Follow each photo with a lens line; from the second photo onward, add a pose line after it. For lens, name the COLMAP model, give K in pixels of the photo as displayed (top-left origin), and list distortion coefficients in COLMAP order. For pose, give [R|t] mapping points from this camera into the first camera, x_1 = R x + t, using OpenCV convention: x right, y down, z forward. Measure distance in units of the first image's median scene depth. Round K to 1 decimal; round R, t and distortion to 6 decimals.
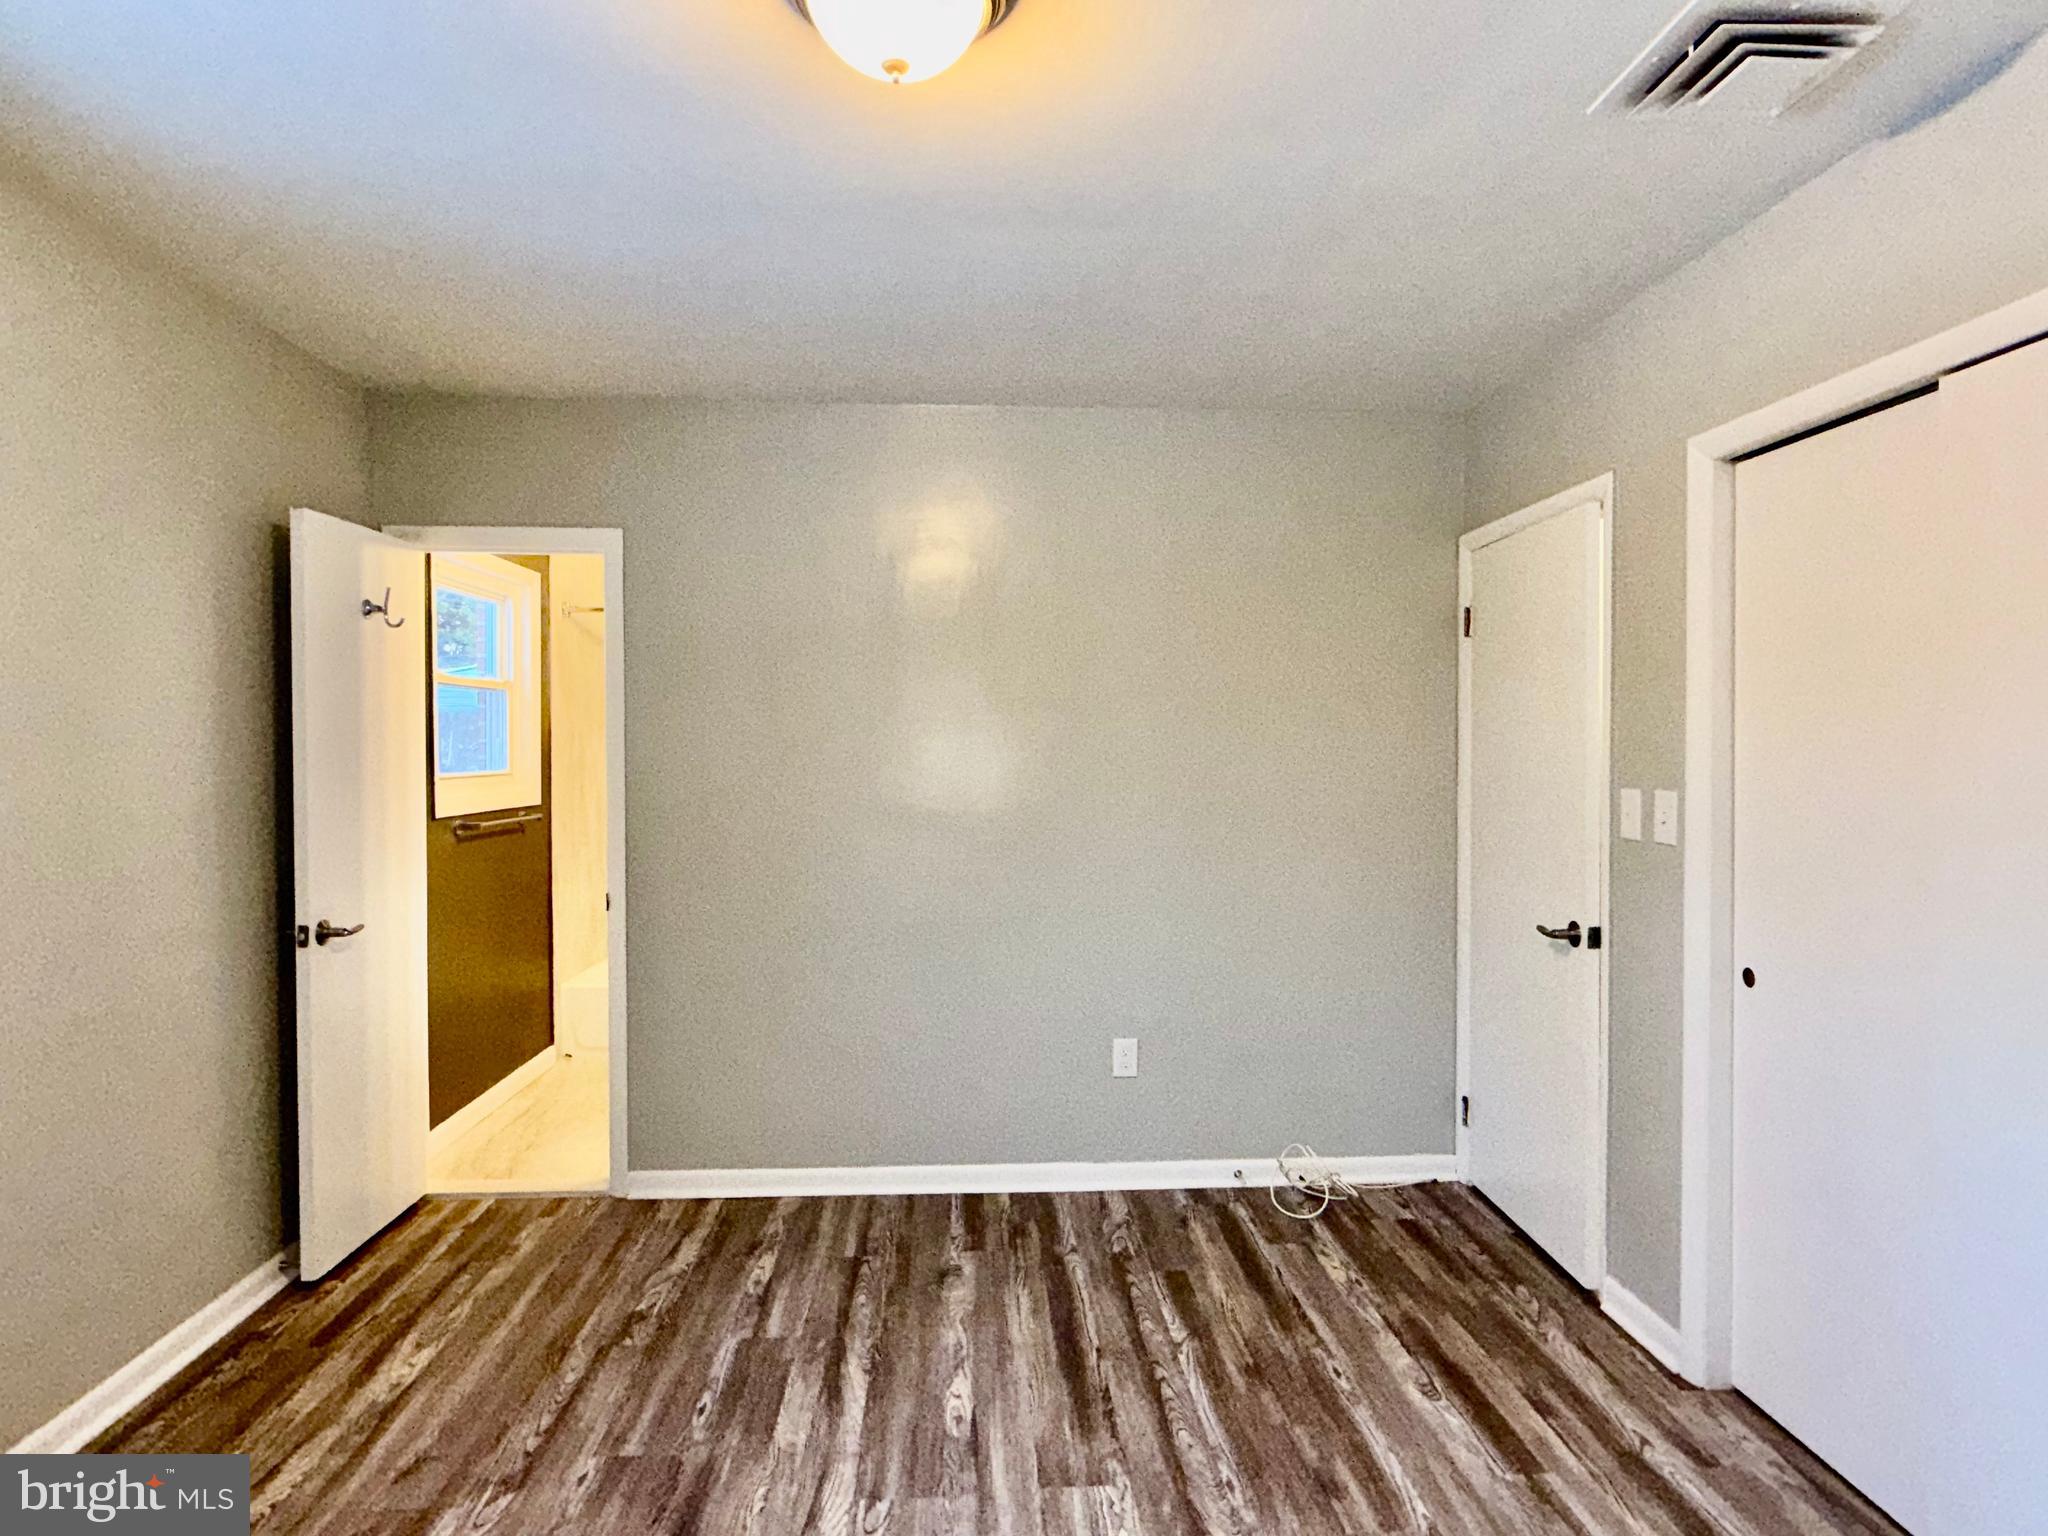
lens RADIAL K [[1155.1, 0, 1020.4], [0, 1155.1, 763.1], [0, 0, 1]] dist [-0.001617, 0.000674]
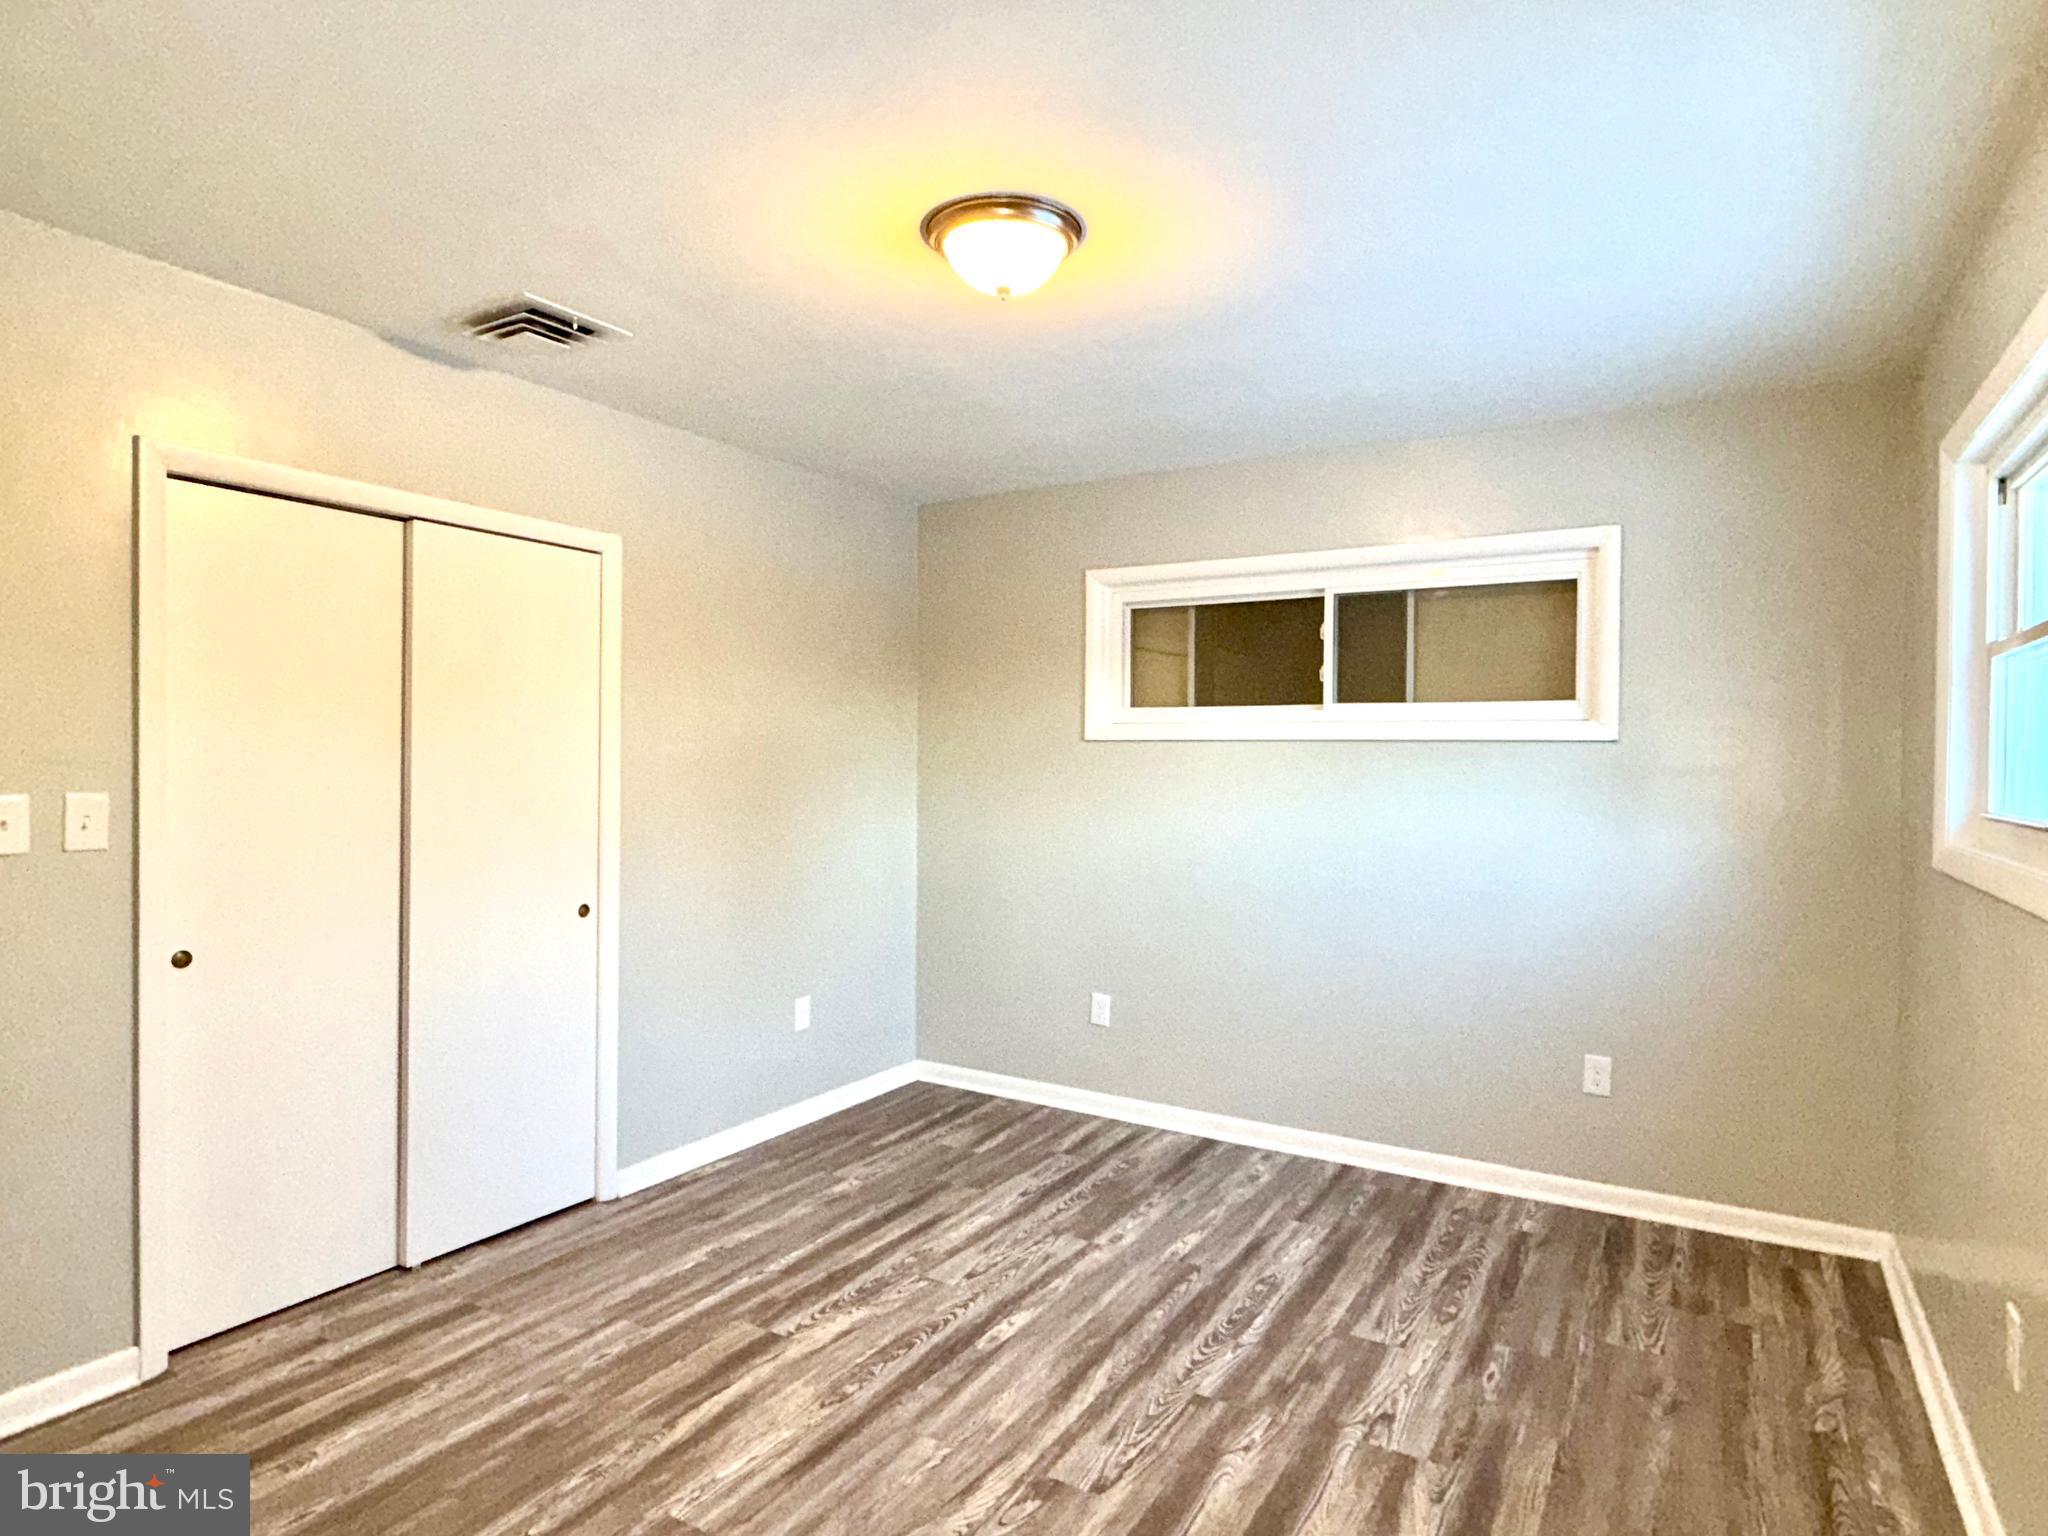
lens RADIAL K [[1155.1, 0, 1016.1], [0, 1155.1, 762.4], [0, 0, 1]] dist [-0.001617, 0.000674]
pose [[-0.829930, -0.009693, 0.557784, -0.638072], [-0.002374, 0.999901, 0.013843, -0.017311], [-0.557863, 0.010164, -0.829871, 1.496135]]
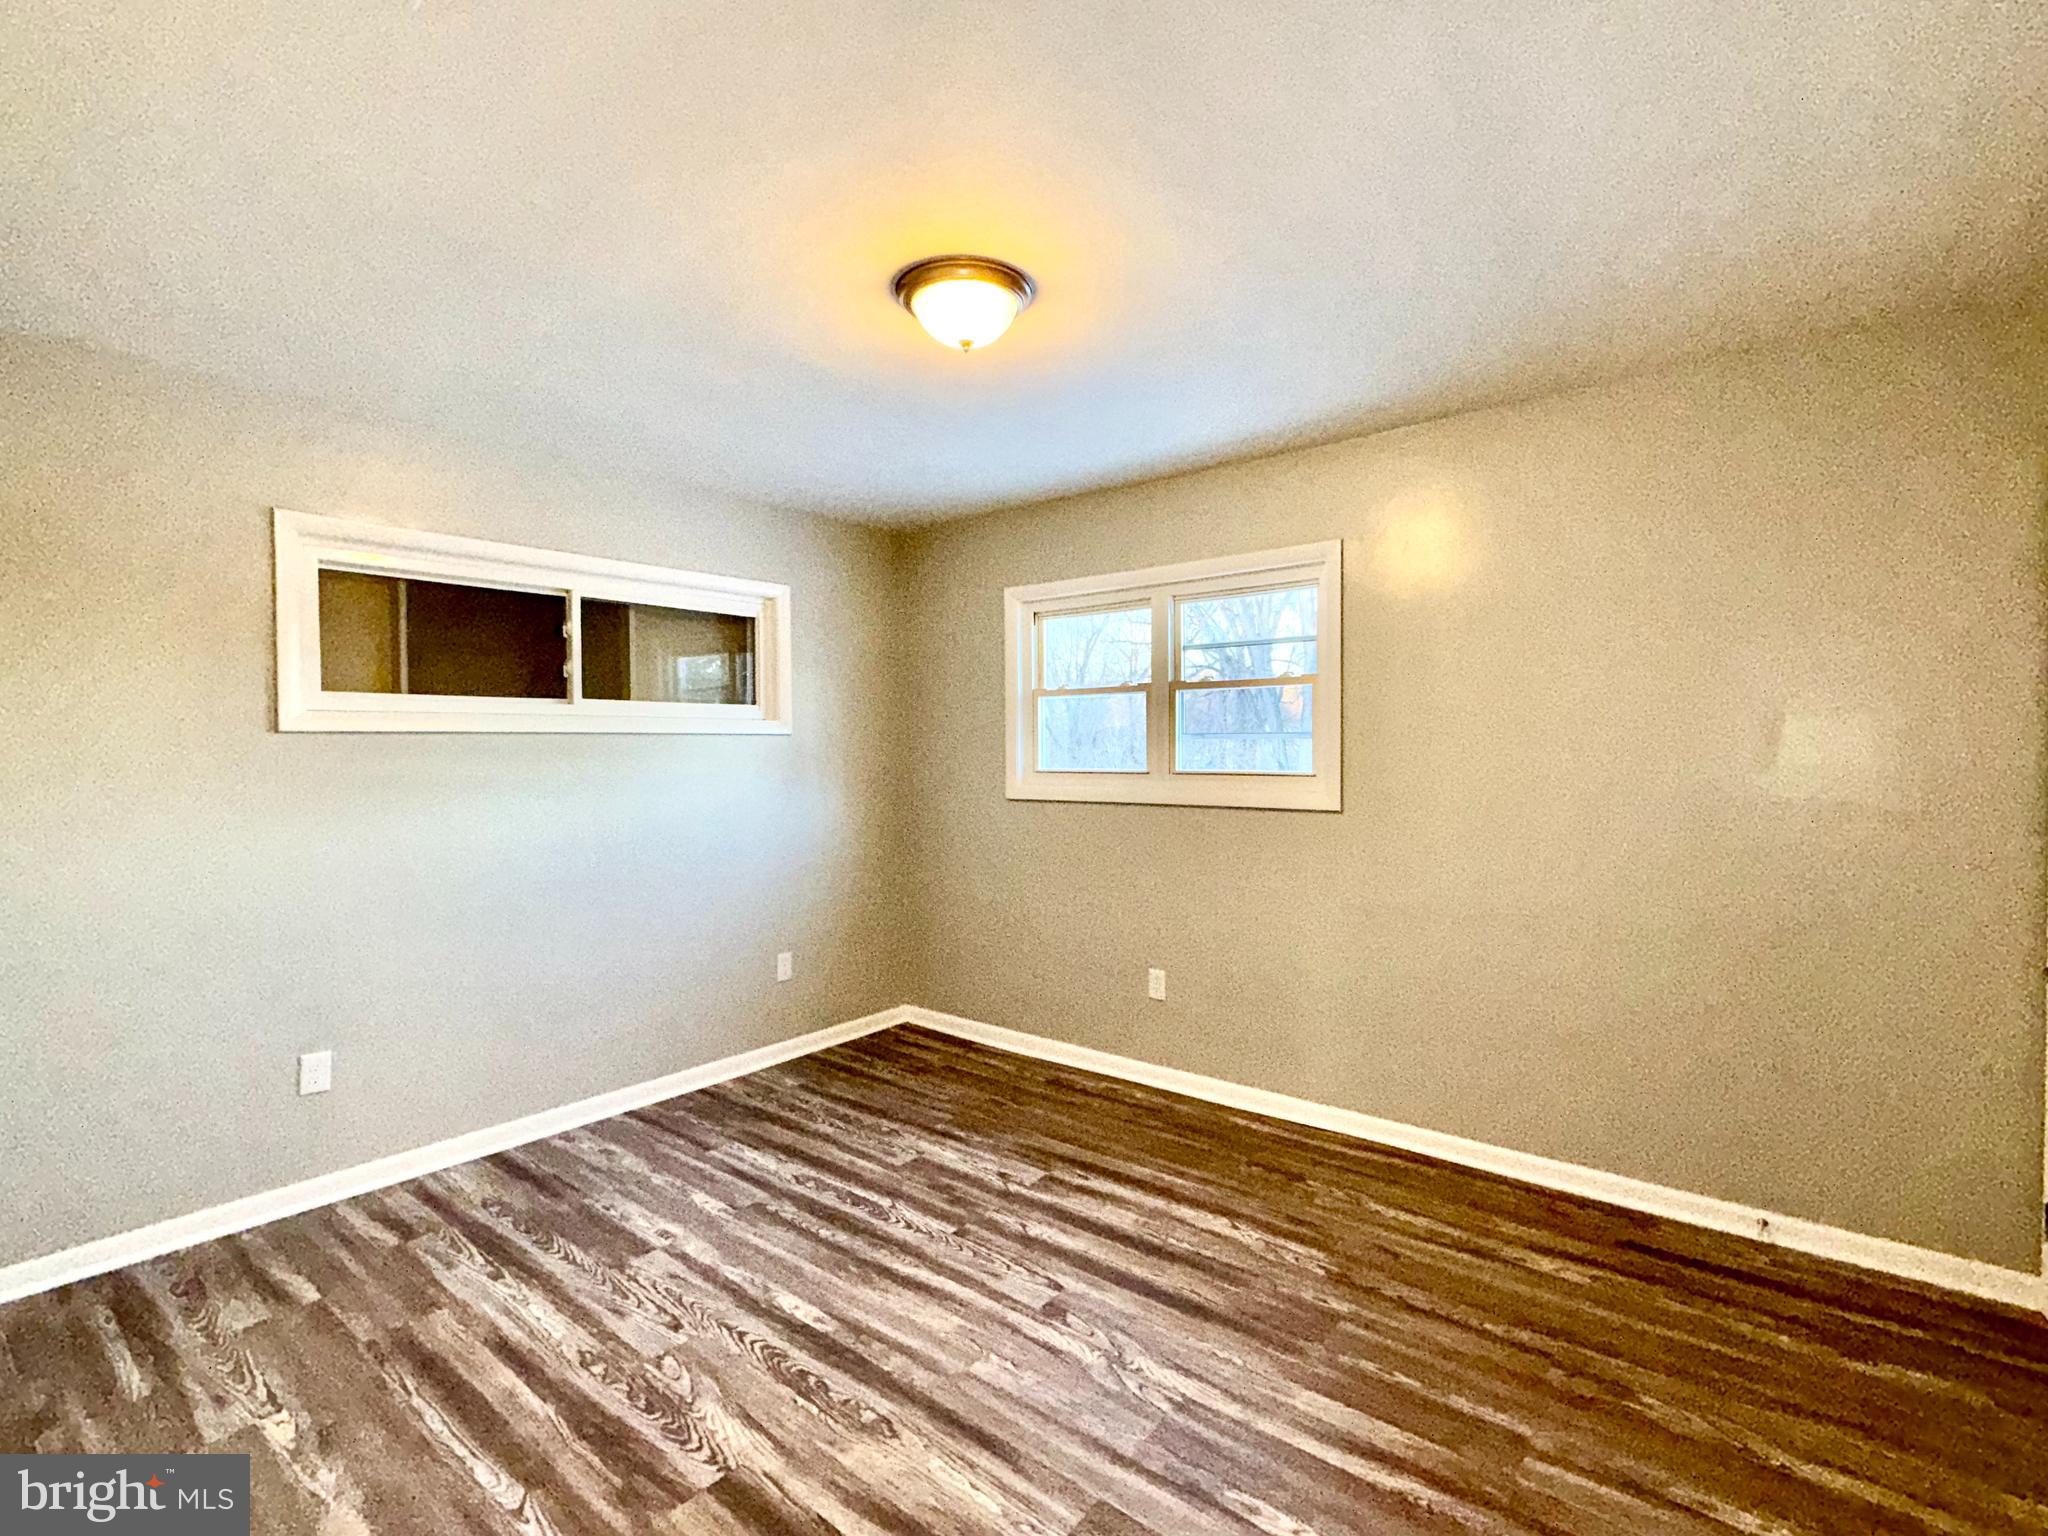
lens RADIAL K [[957.5, 0, 1025.3], [0, 957.5, 760.1], [0, 0, 1]] dist [0.001346, -0.000750]
pose [[-0.668883, 0.017407, -0.743164, 0.599282], [-0.000298, 0.999719, 0.023685, -0.020554], [0.743367, 0.016064, -0.668690, 1.358533]]
